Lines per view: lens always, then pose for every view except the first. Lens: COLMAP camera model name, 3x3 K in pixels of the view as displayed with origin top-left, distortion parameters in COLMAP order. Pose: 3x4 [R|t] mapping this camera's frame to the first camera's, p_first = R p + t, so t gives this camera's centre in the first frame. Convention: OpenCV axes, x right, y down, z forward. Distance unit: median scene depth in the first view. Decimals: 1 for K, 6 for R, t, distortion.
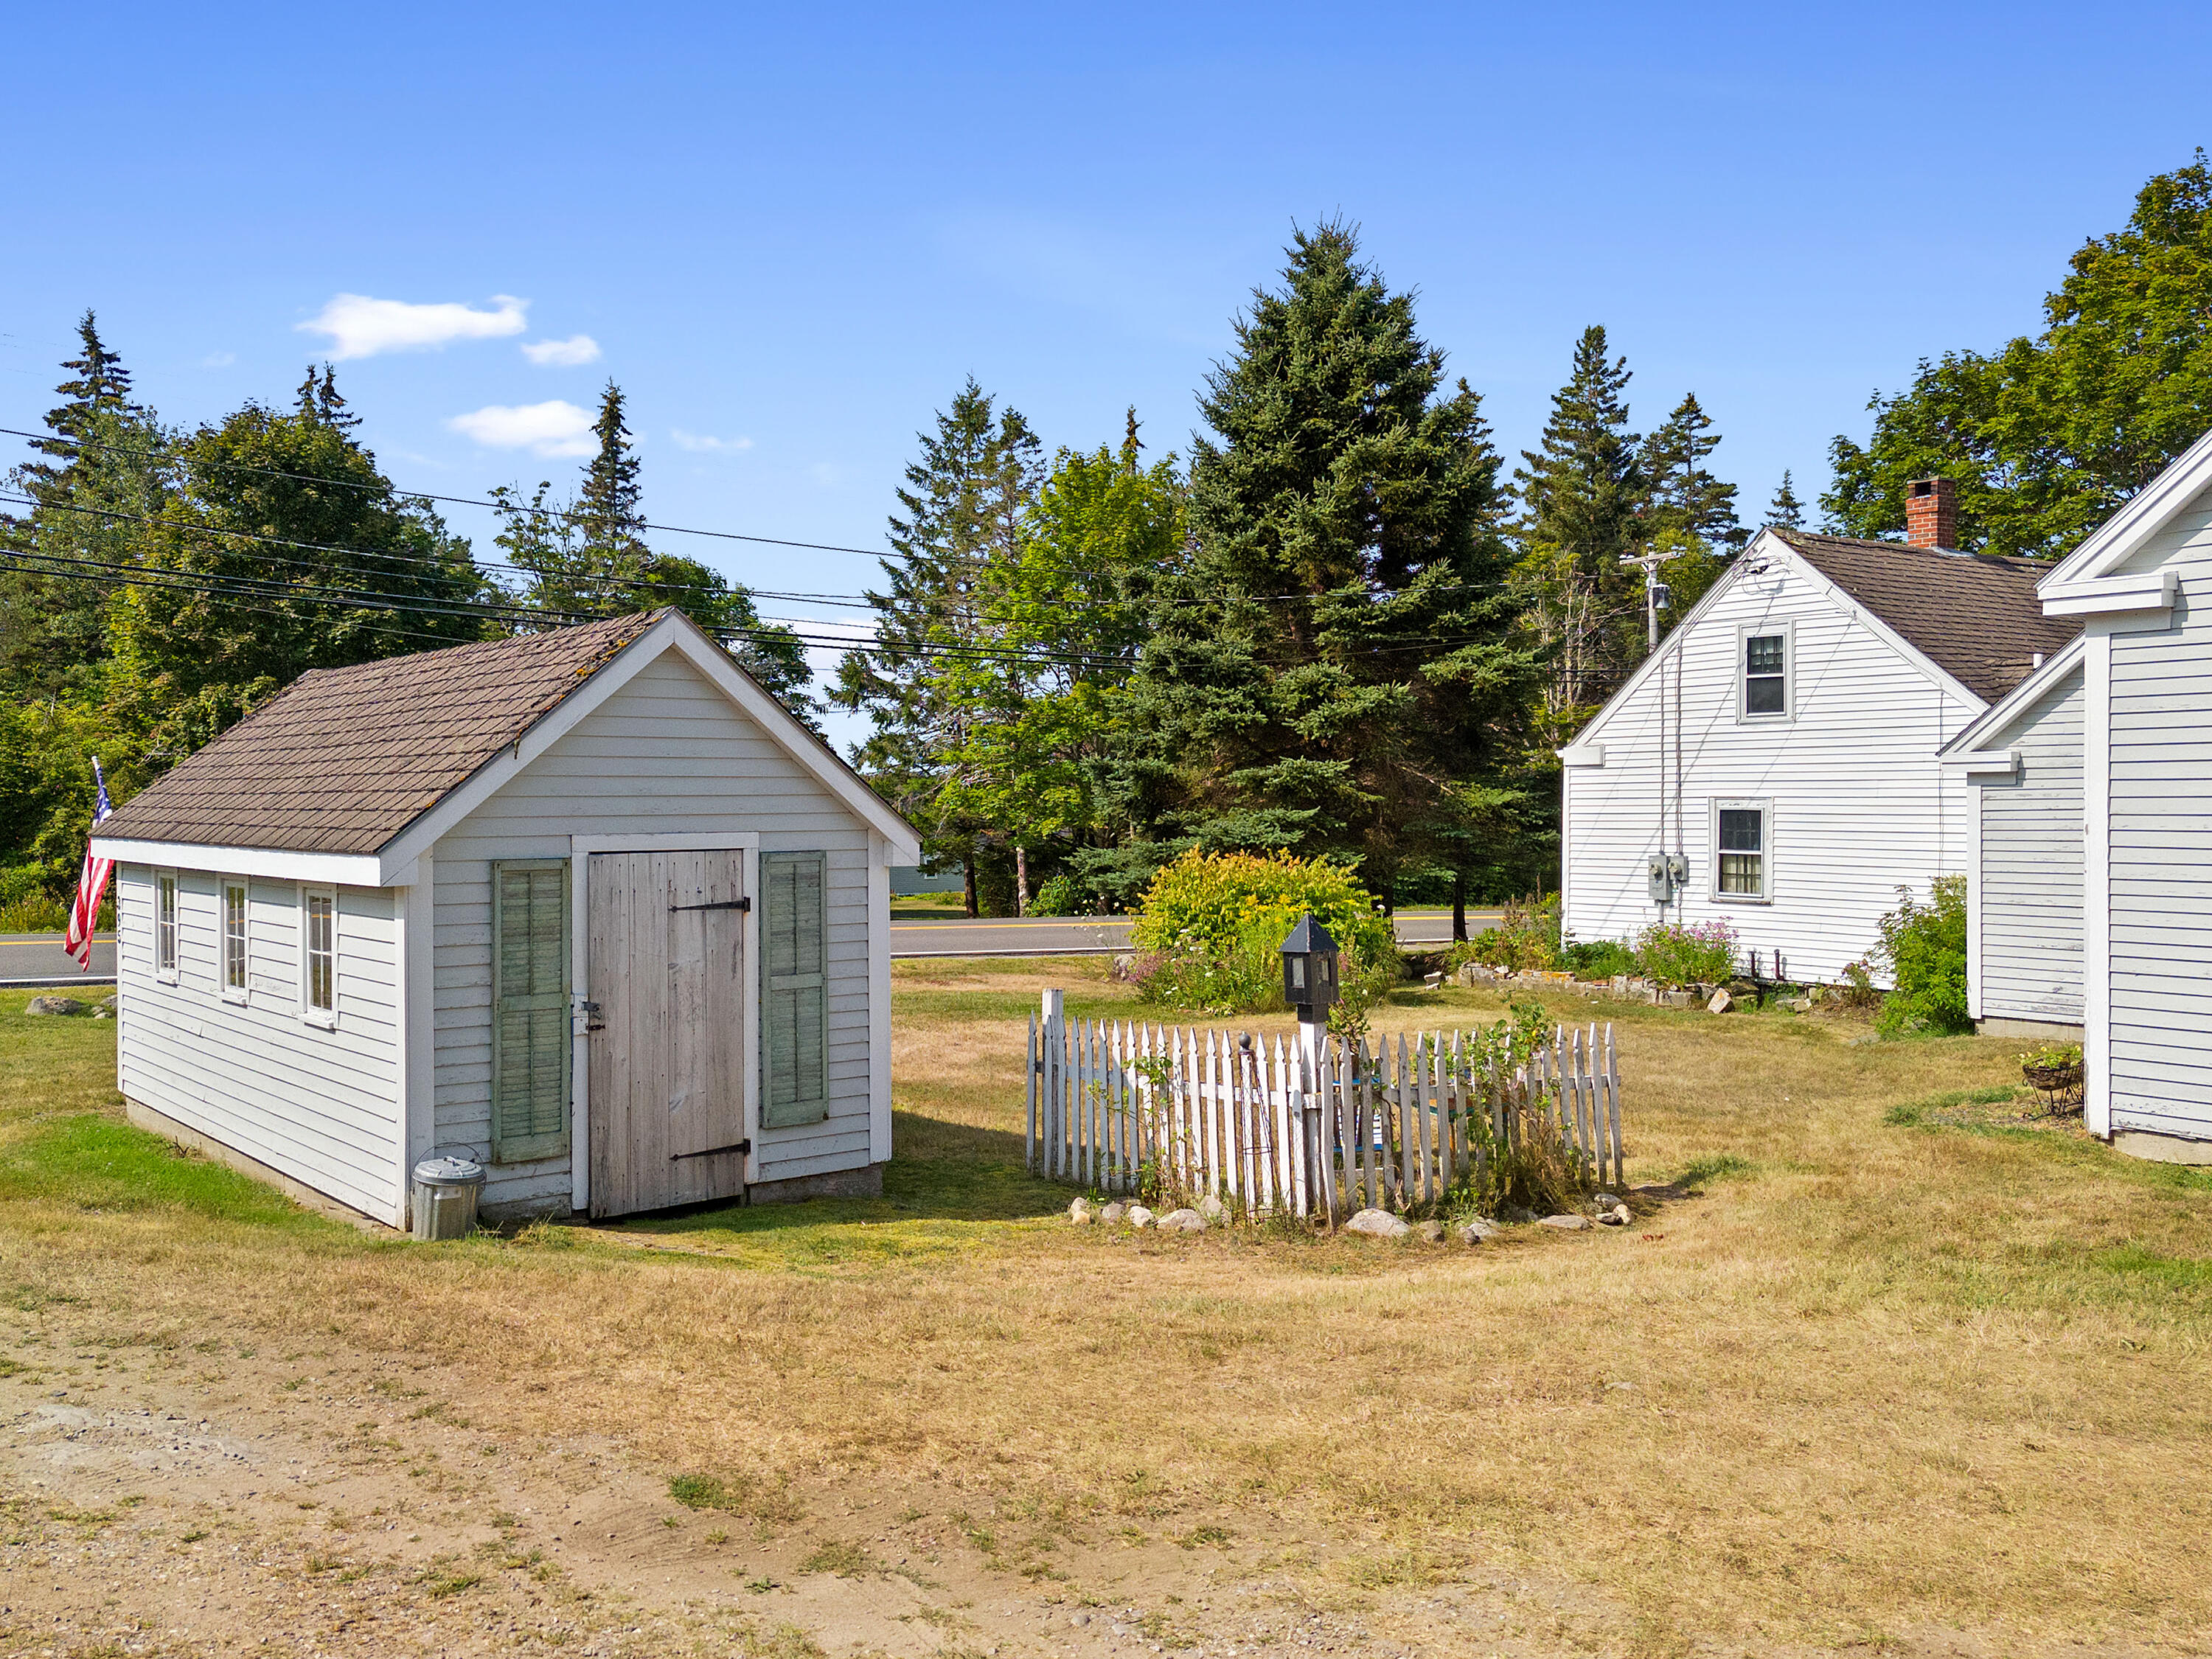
lens RADIAL K [[1871.1, 0, 1106.0], [0, 1871.1, 829.5], [0, 0, 1]] dist [0.123687, -0.147034]
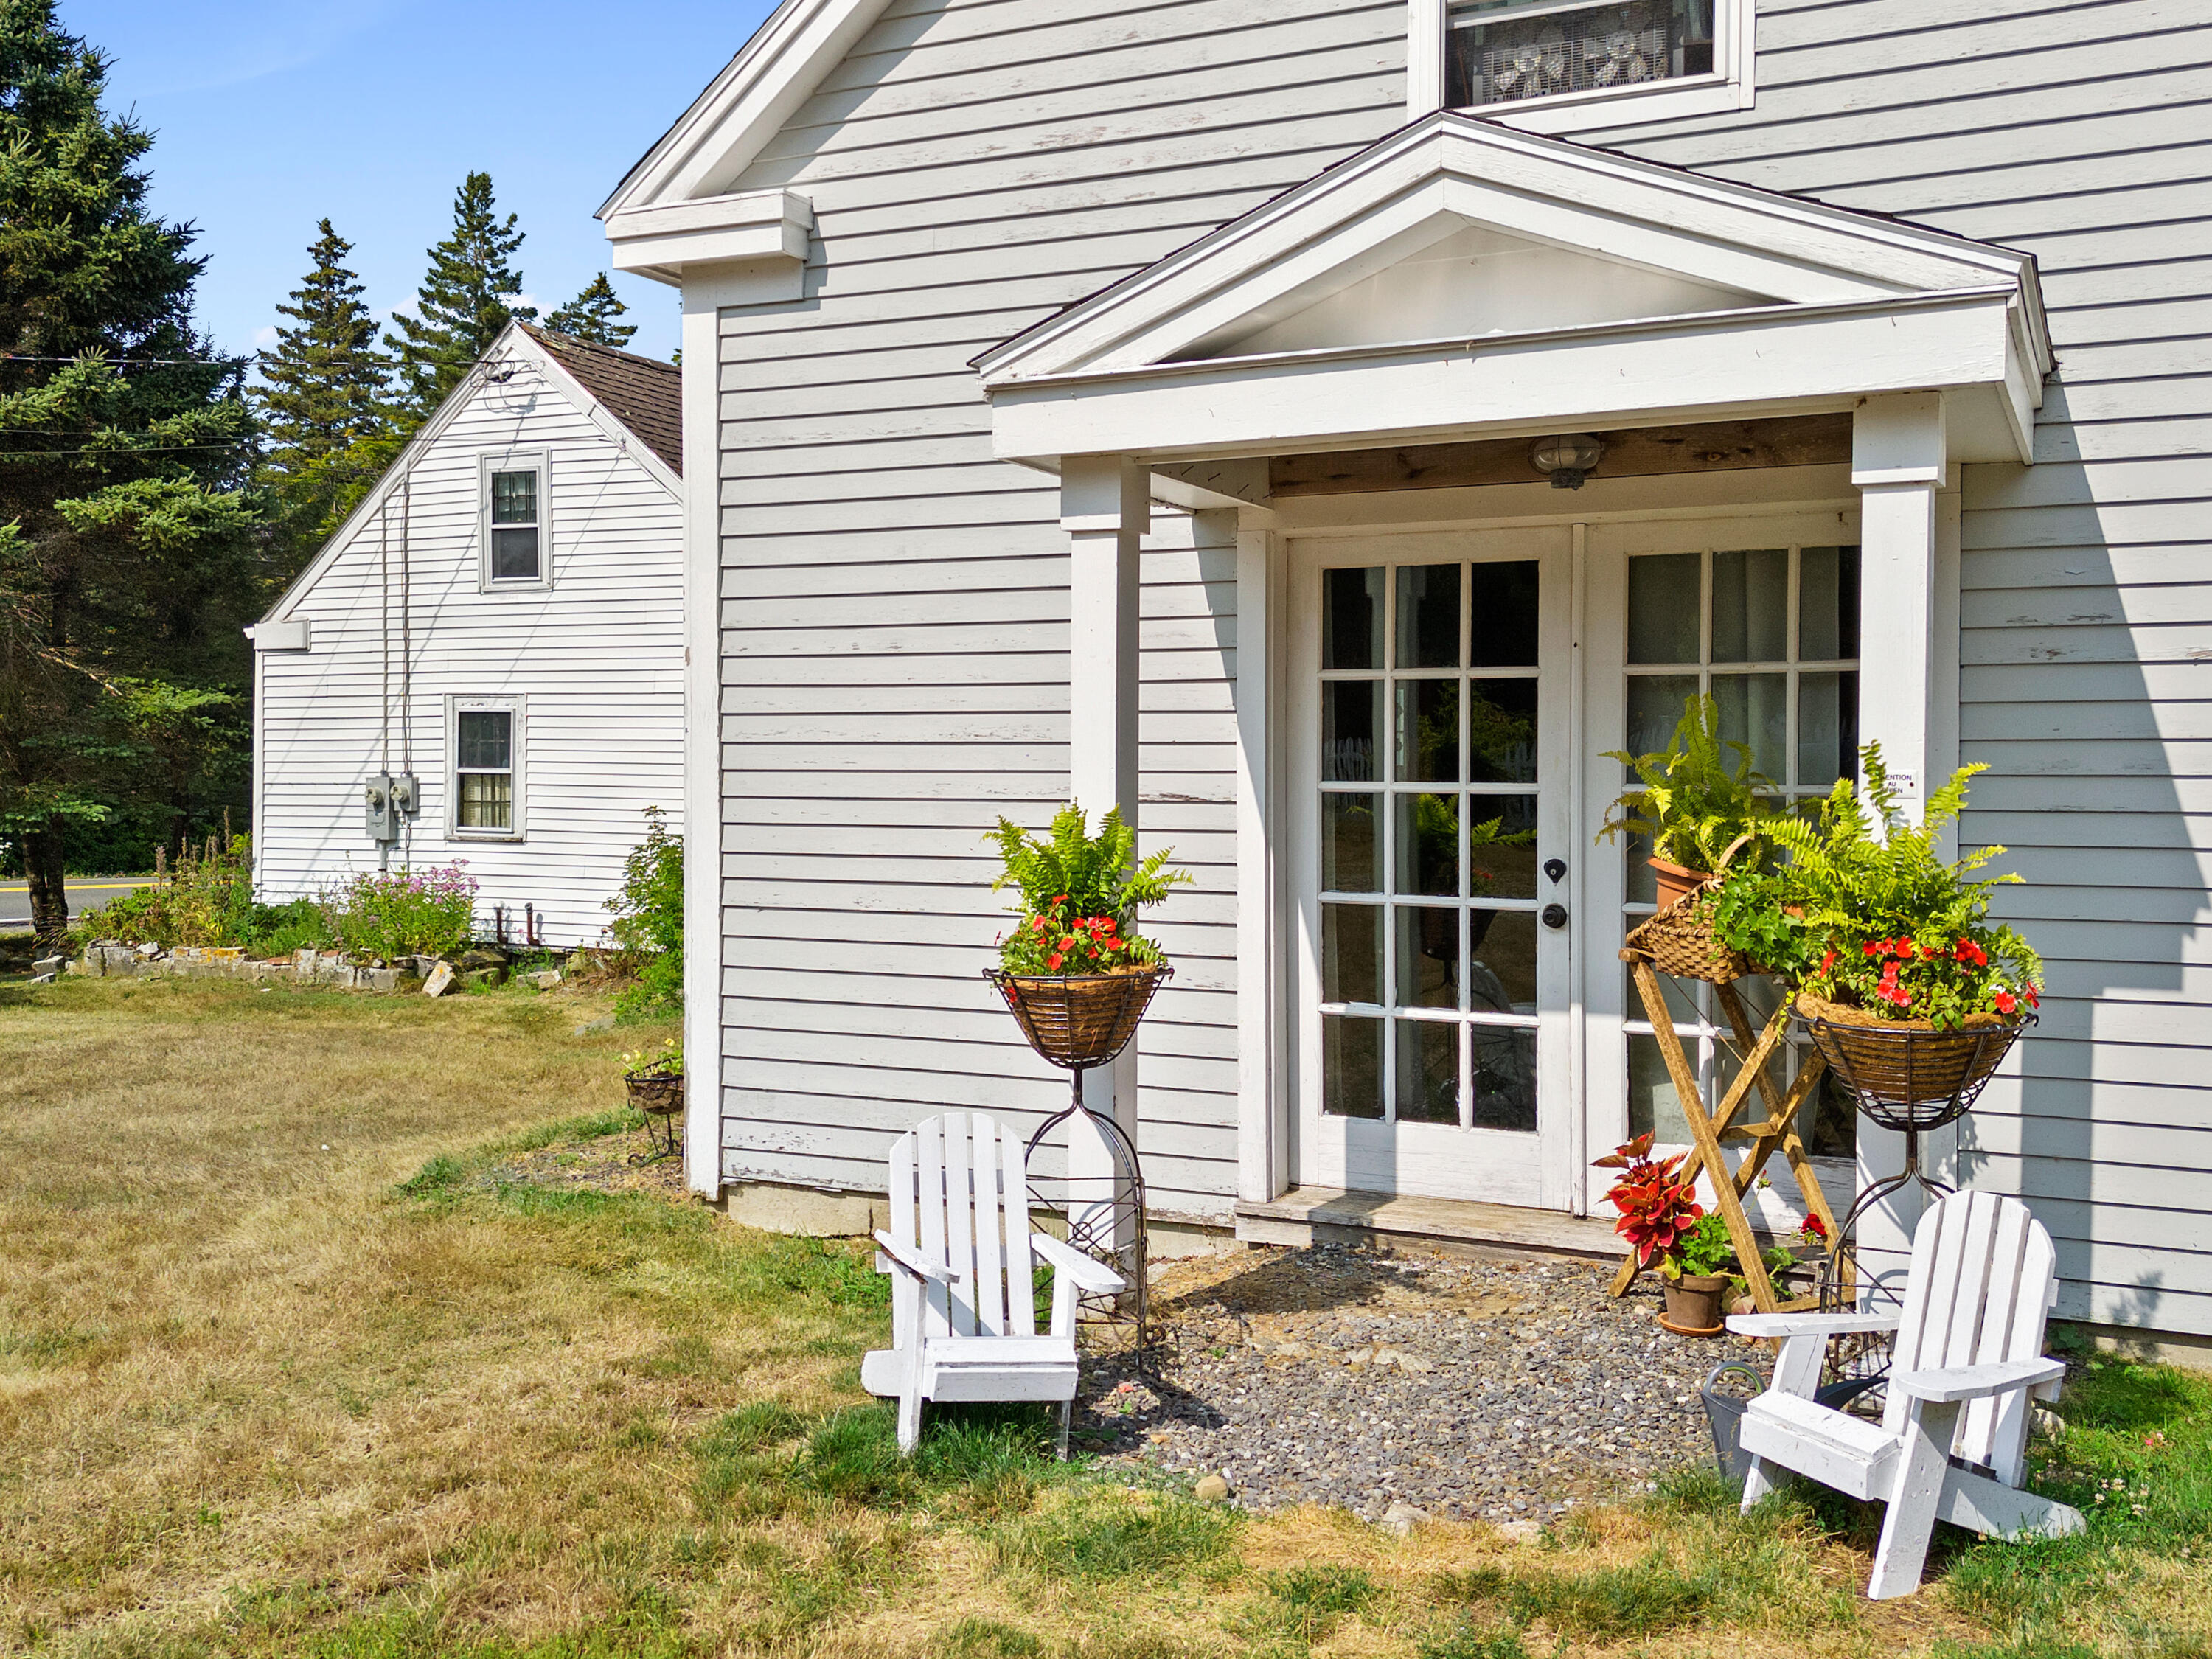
lens RADIAL K [[2160.8, 0, 1099.4], [0, 2160.8, 806.2], [0, 0, 1]] dist [0.011813, 0.028471]
pose [[0.871169, -0.006638, 0.490939, 0.125482], [0.001166, 0.999934, 0.011451, 0.015265], [-0.490983, -0.009403, 0.871119, 0.157633]]
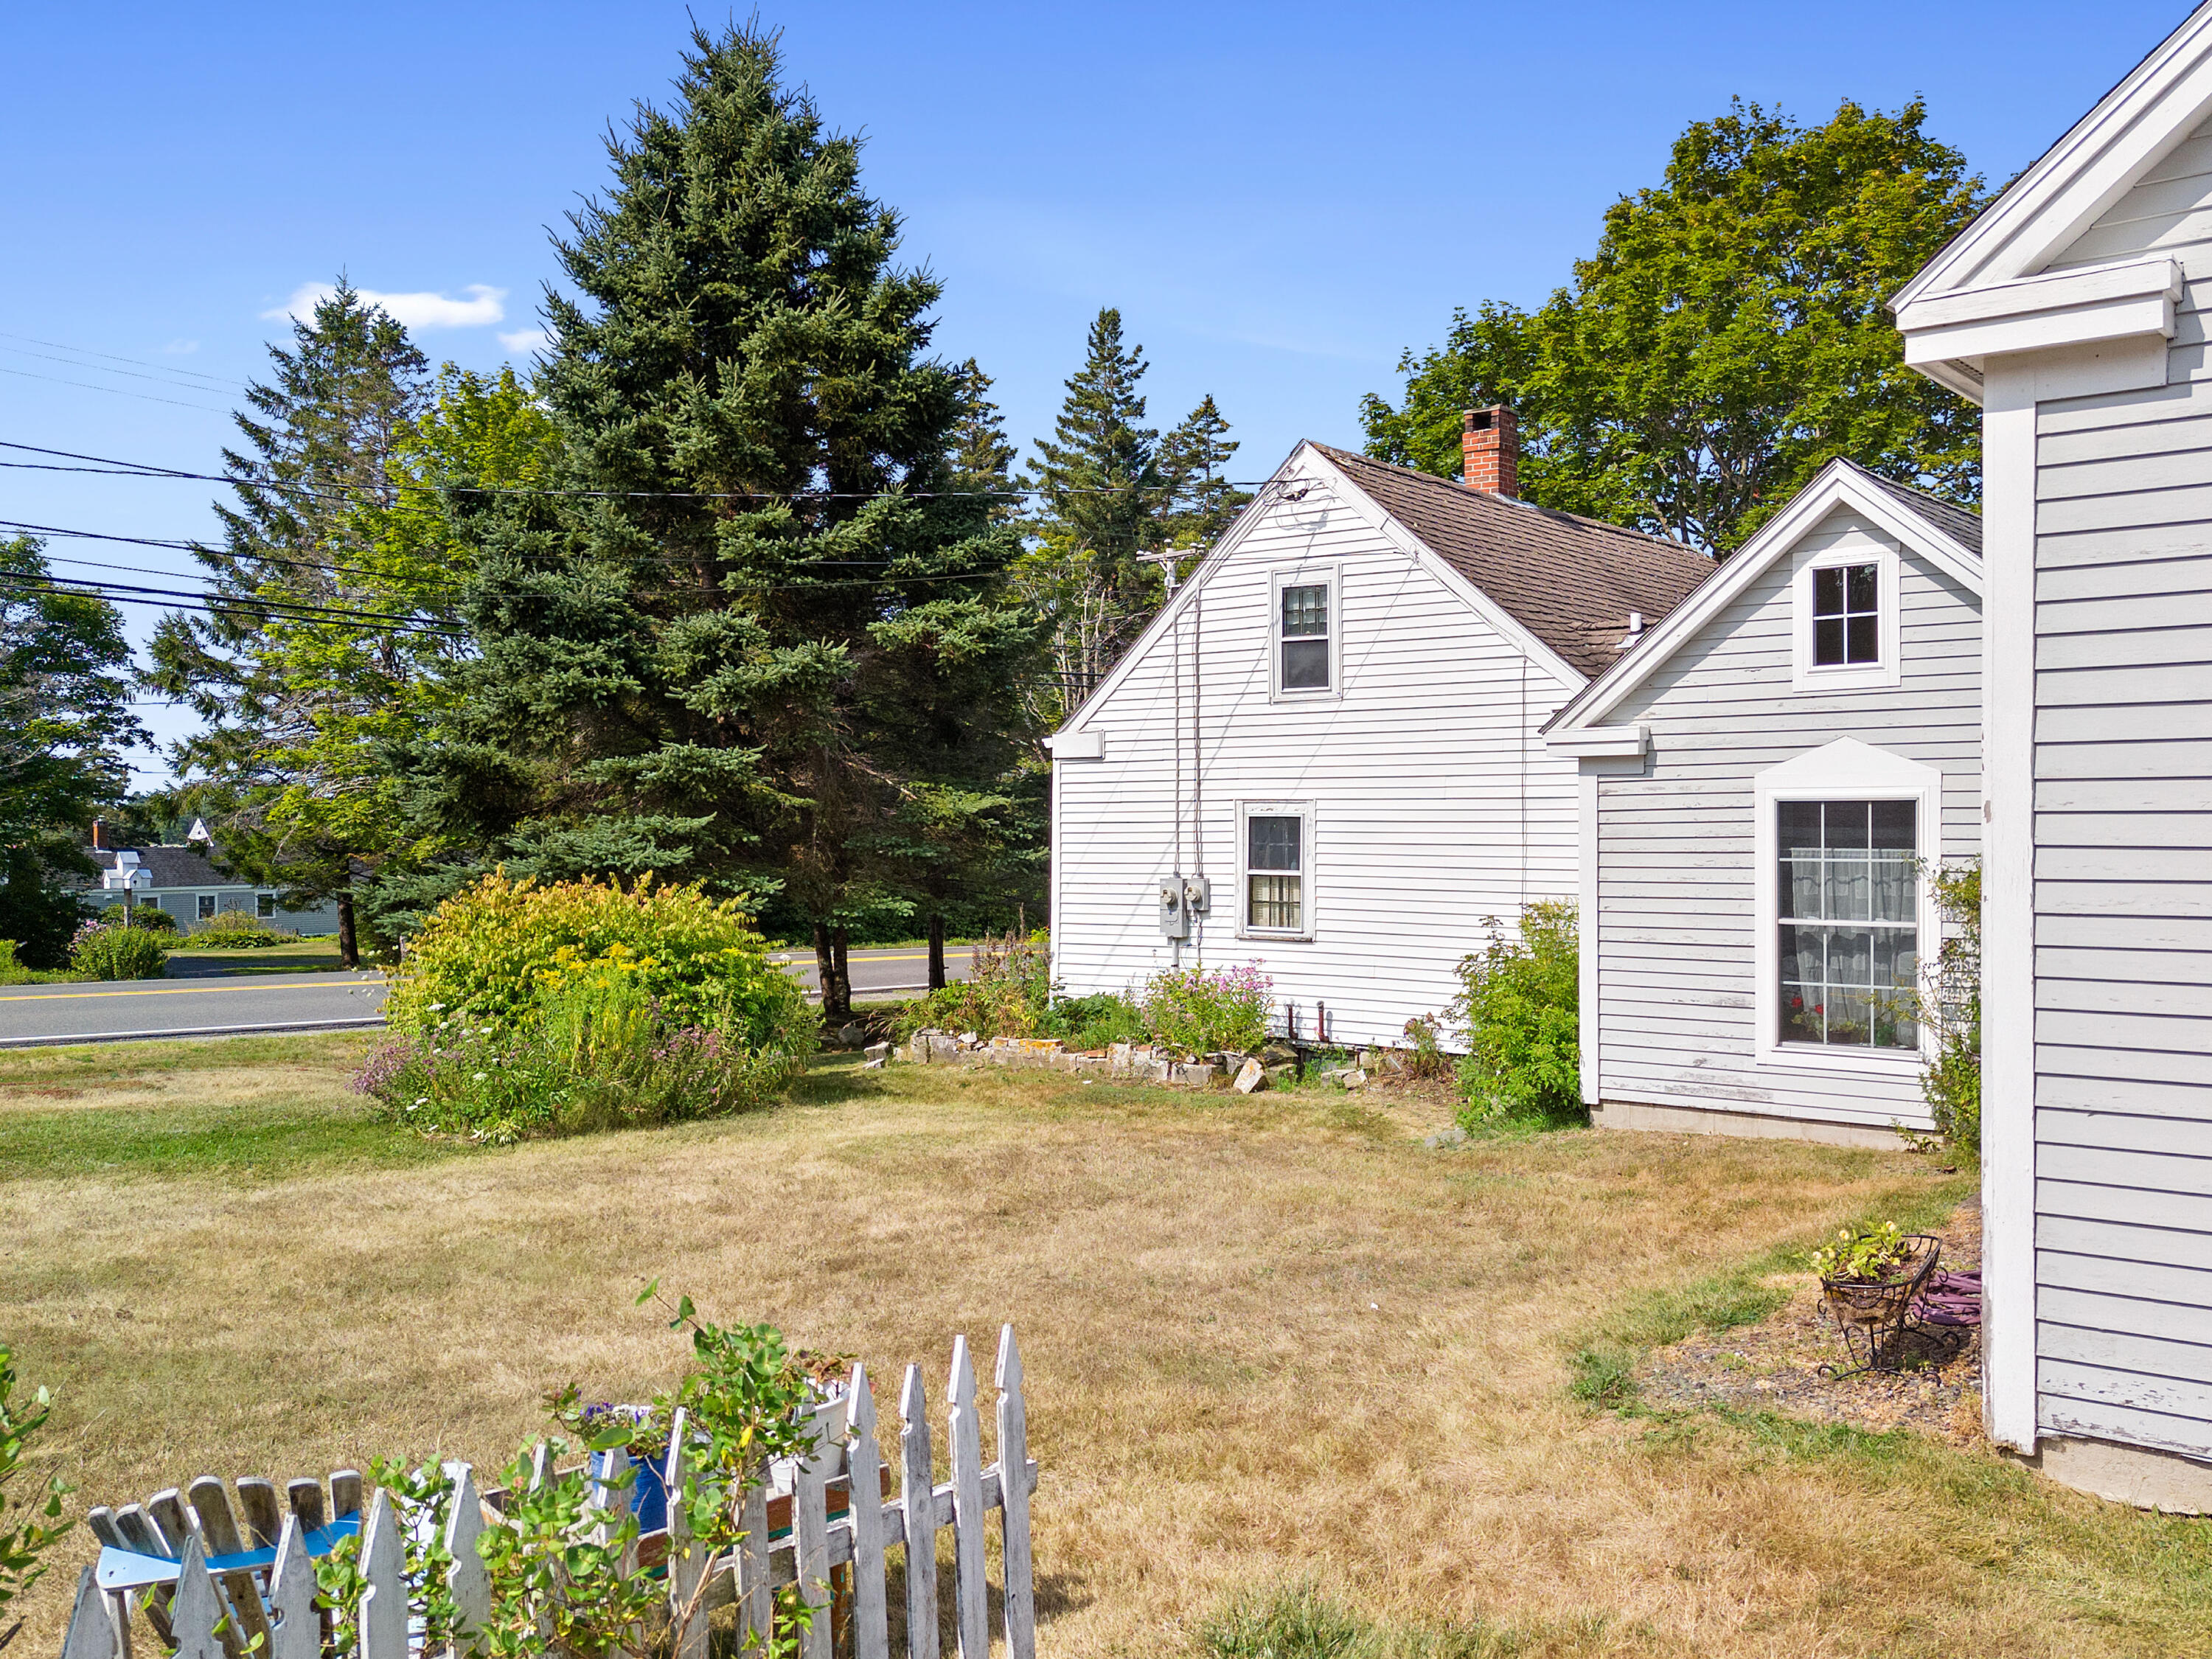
lens RADIAL K [[1996.0, 0, 1222.3], [0, 1996.0, 848.8], [0, 0, 1]] dist [0.135111, -0.157950]
pose [[0.953724, -0.001112, 0.300682, 0.071521], [0.002024, 0.999994, -0.002721, 0.004243], [-0.300677, 0.003203, 0.953721, 0.233210]]
